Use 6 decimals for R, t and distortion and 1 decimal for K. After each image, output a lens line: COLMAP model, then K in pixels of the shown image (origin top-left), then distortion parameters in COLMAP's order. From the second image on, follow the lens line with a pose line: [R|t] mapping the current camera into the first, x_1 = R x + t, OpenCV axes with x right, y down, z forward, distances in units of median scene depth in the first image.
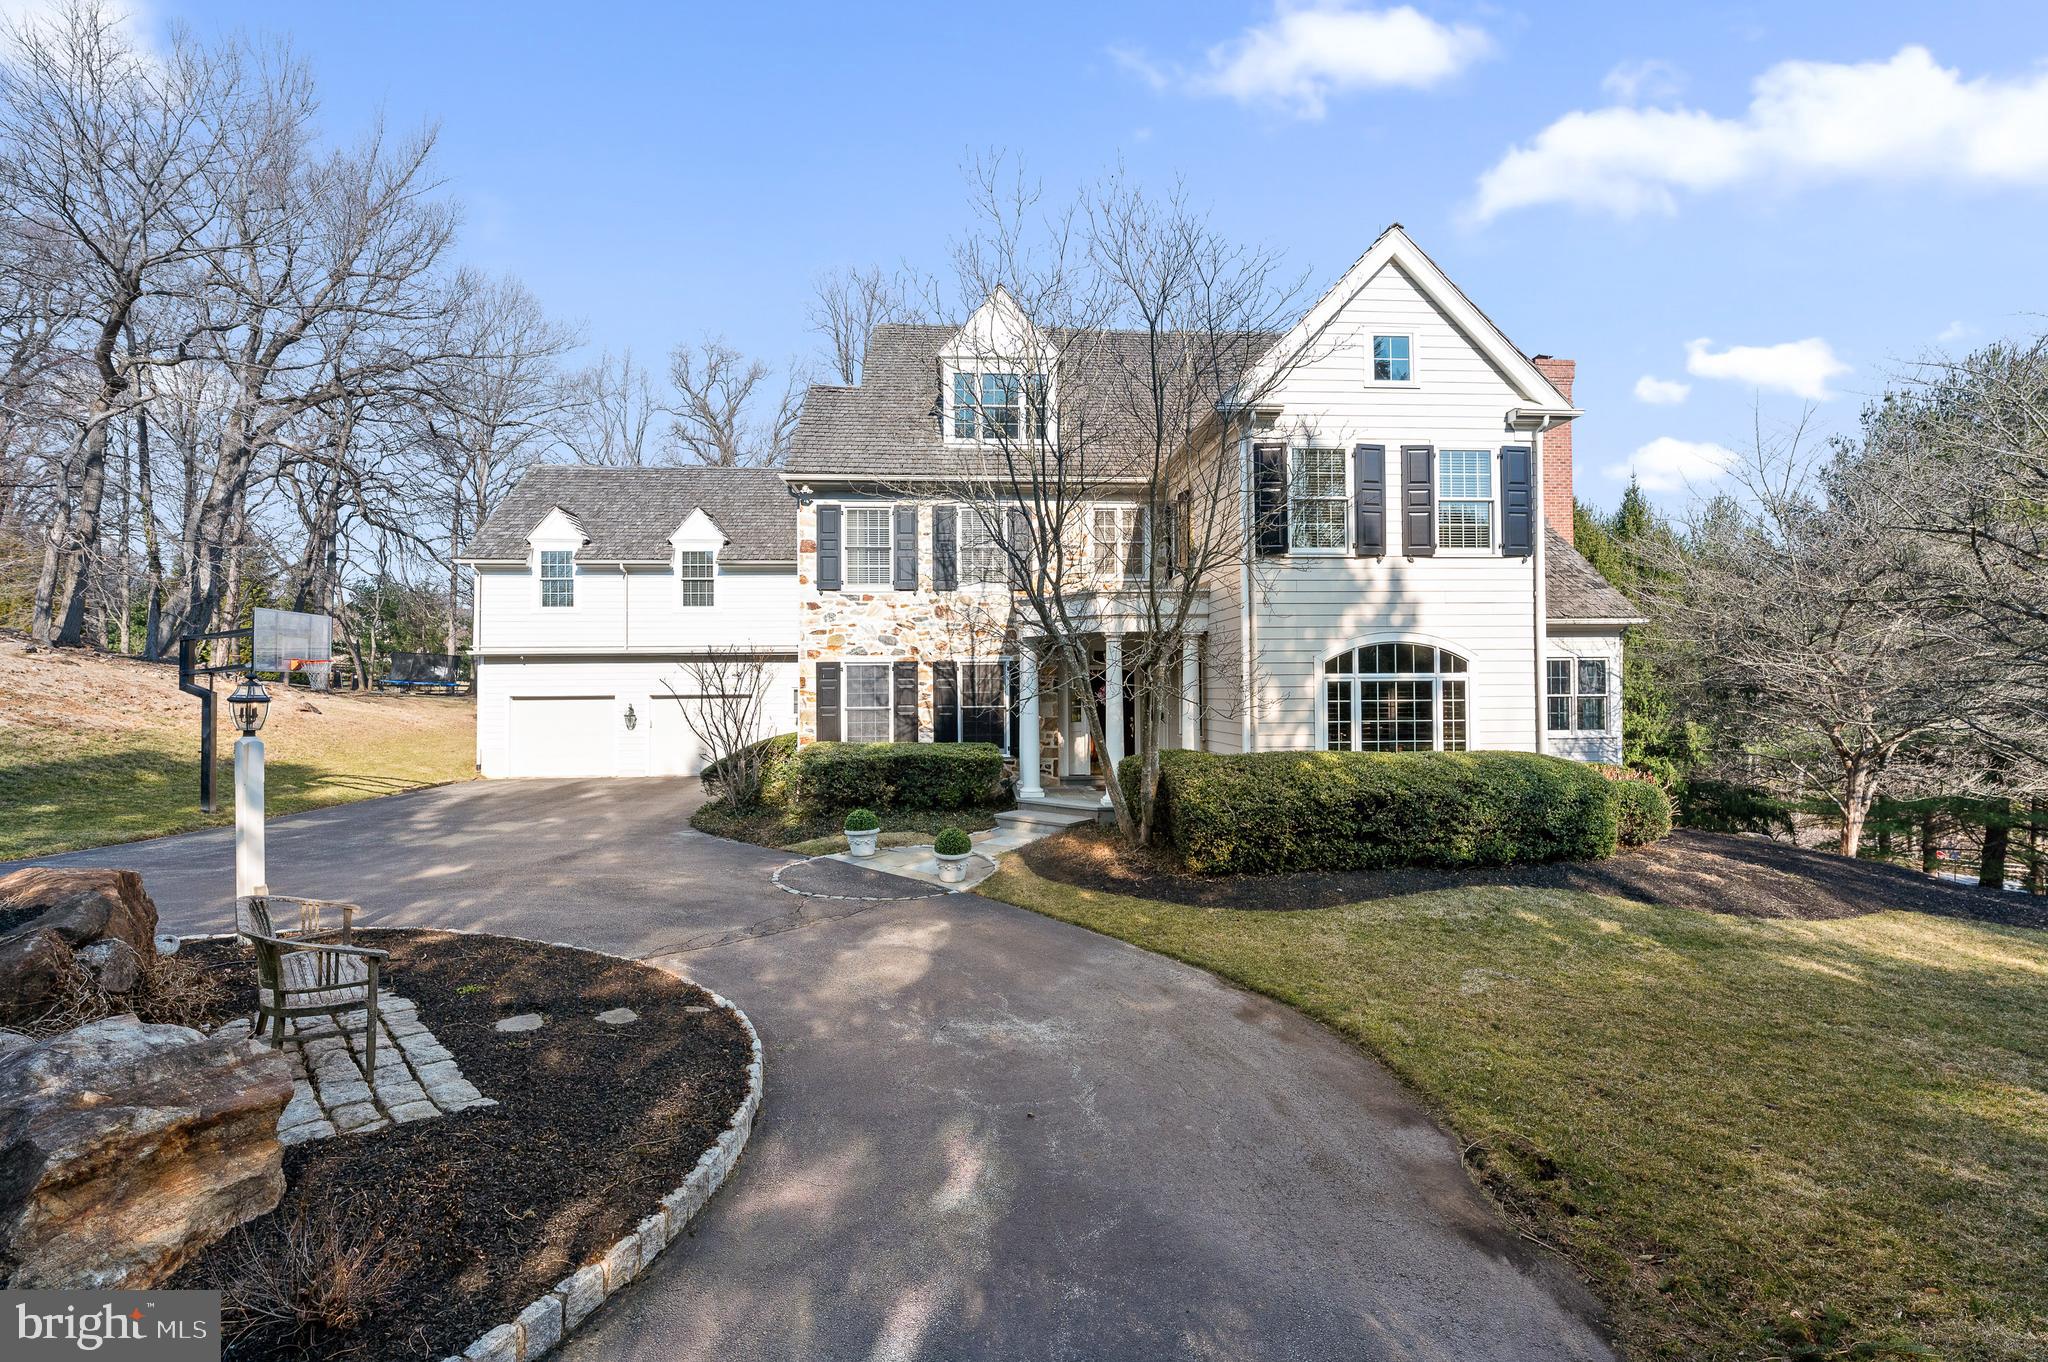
lens RADIAL K [[904.7, 0, 1023.3], [0, 904.7, 670.0], [0, 0, 1]] dist [-0.004363, 0.000043]
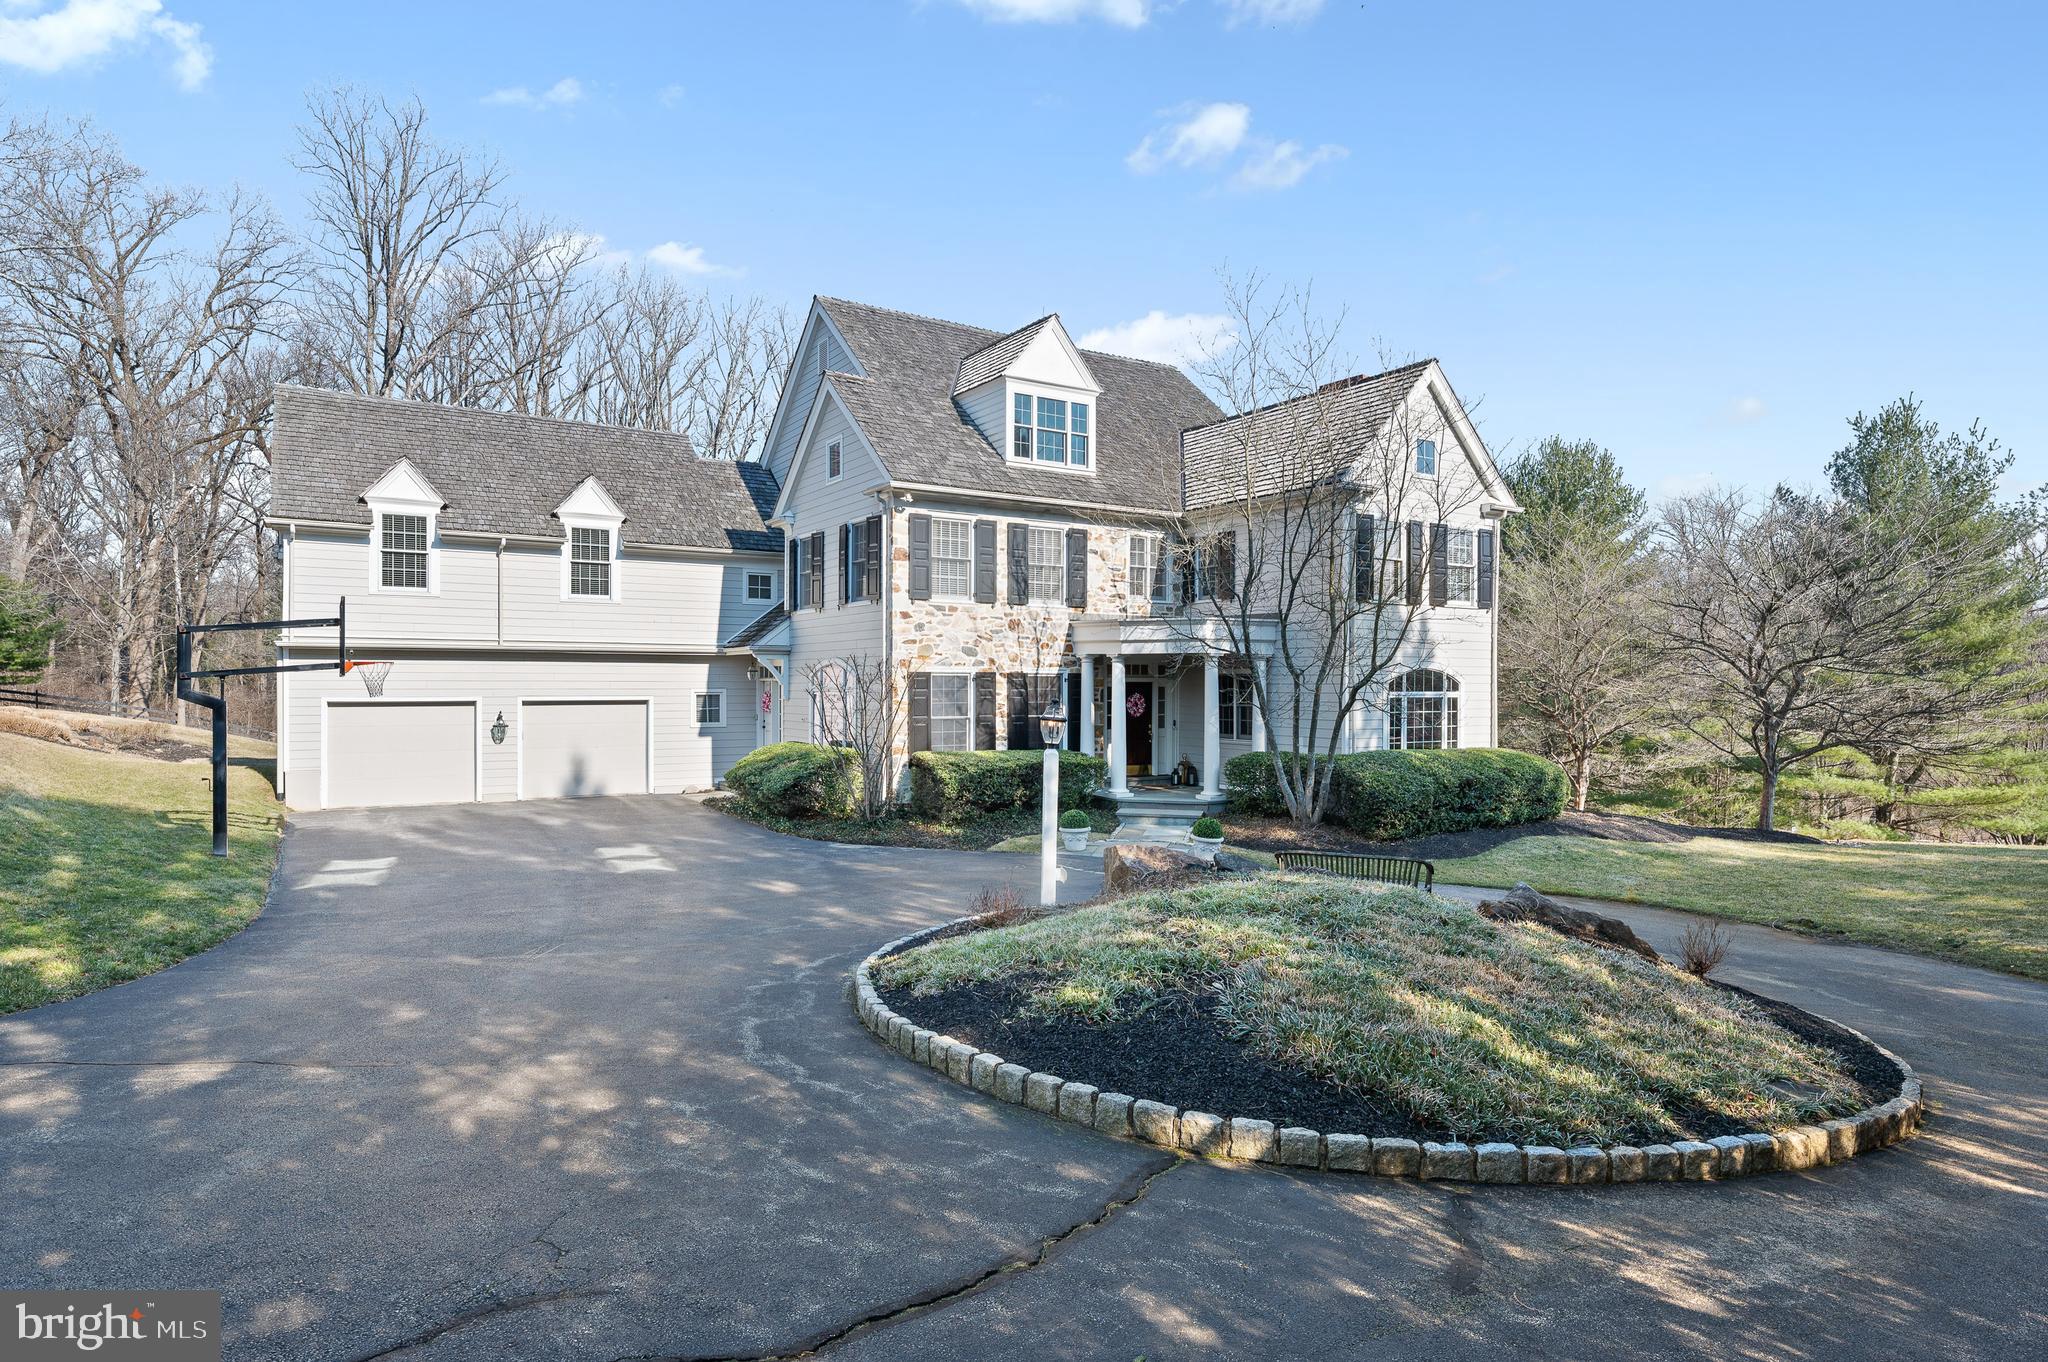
lens RADIAL K [[1110.4, 0, 1030.2], [0, 1110.4, 679.8], [0, 0, 1]] dist [-0.000991, -0.001064]
pose [[0.875107, 0.012065, 0.483780, -0.898938], [-0.019824, 0.999744, 0.010927, -0.020377], [-0.483524, -0.019153, 0.875122, -0.166774]]
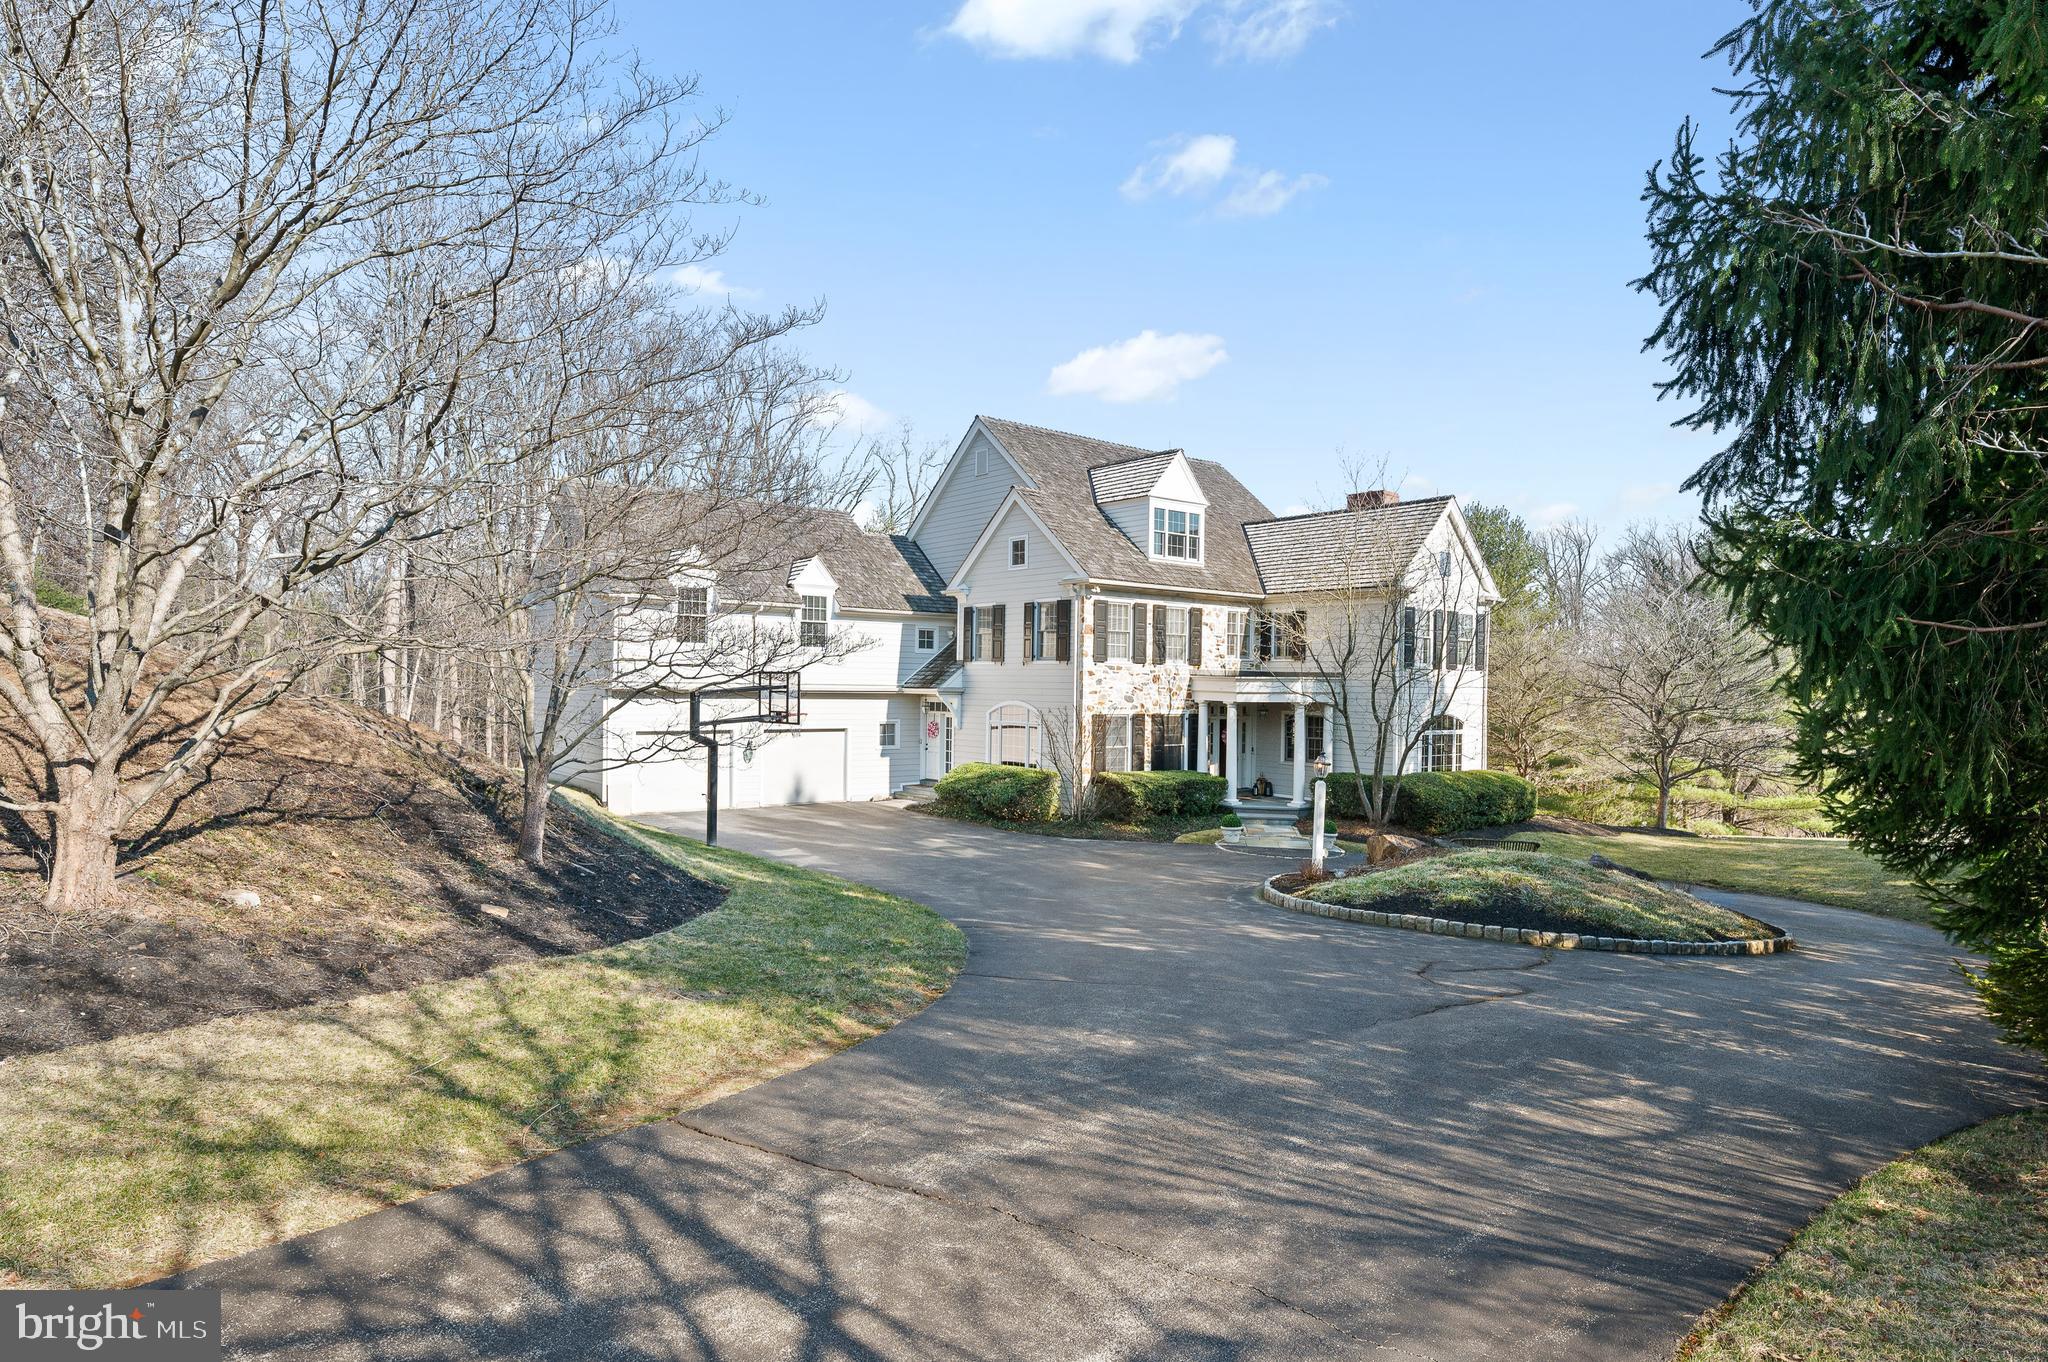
lens RADIAL K [[1110.4, 0, 1037.6], [0, 1110.4, 681.5], [0, 0, 1]] dist [-0.000991, -0.001064]
pose [[0.815114, 0.022774, 0.578853, -1.628349], [-0.033477, 0.999409, 0.007820, -0.088287], [-0.578333, -0.025752, 0.815394, -0.410791]]
